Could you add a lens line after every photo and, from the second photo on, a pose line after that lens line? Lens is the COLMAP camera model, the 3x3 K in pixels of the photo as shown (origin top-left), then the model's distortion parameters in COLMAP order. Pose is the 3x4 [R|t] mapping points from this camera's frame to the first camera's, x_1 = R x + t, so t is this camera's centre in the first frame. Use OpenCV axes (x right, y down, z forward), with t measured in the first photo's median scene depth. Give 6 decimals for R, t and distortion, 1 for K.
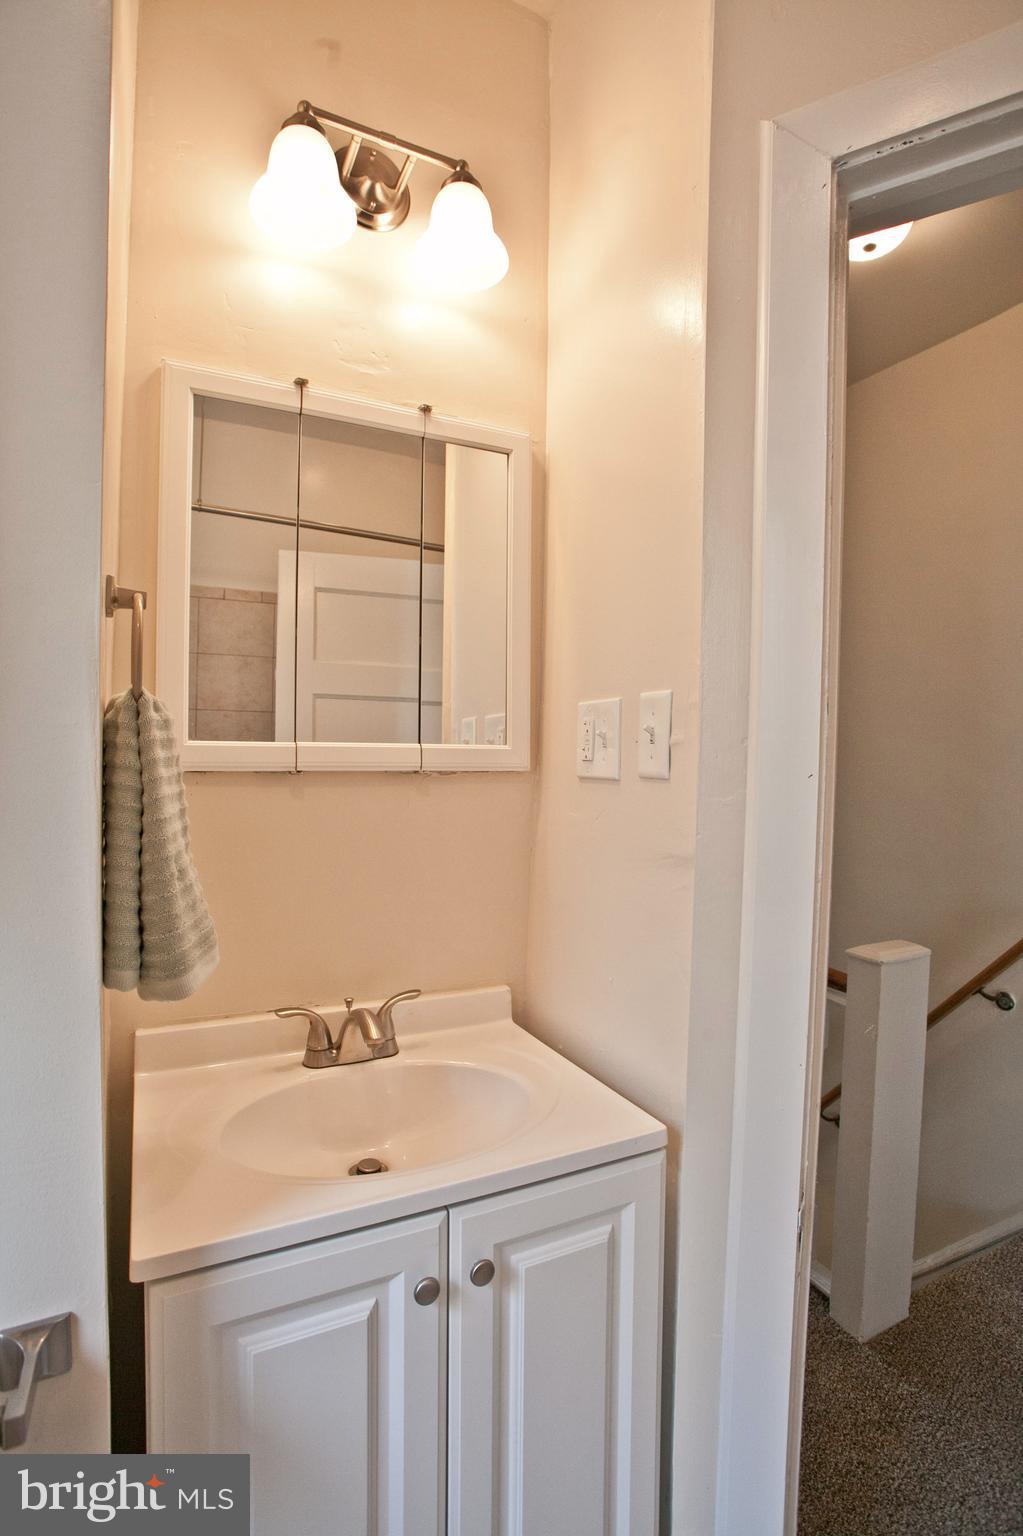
lens RADIAL K [[748.6, 0, 507.8], [0, 748.6, 762.9], [0, 0, 1]] dist [-0.075399, 0.034501]
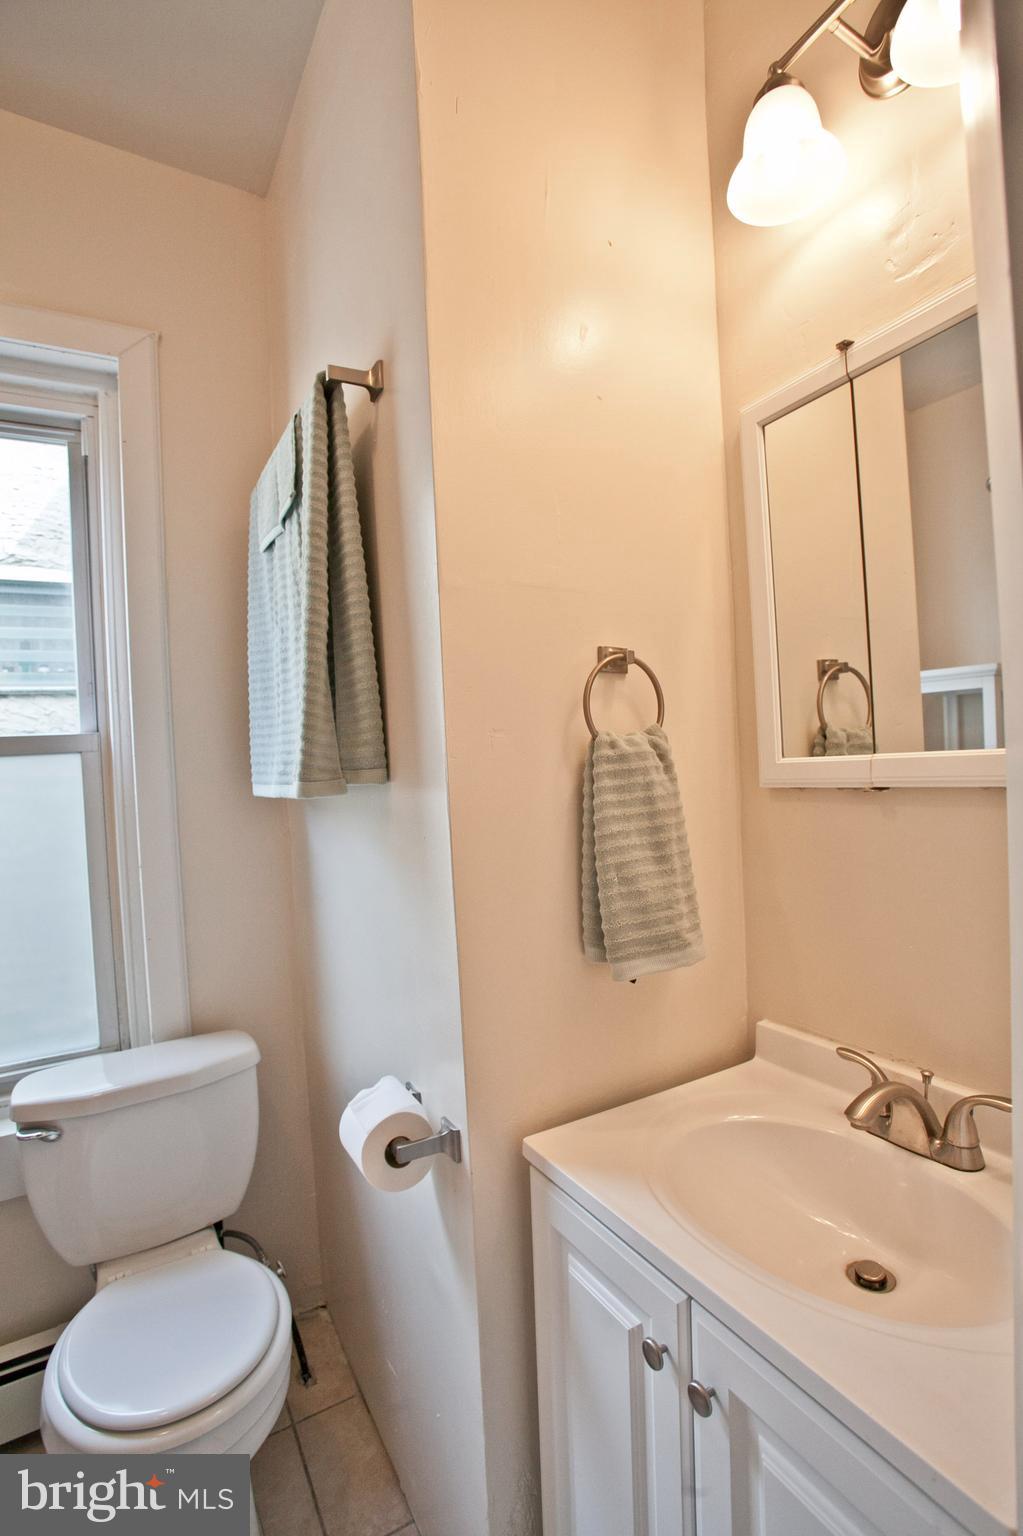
lens RADIAL K [[747.6, 0, 511.5], [0, 747.6, 768.0], [0, 0, 1]] dist [-0.071712, 0.028904]
pose [[0.069017, -0.021311, -0.997388, 0.554121], [0.042812, 0.998914, -0.018381, -0.013326], [0.996696, -0.041432, 0.069855, 0.525893]]
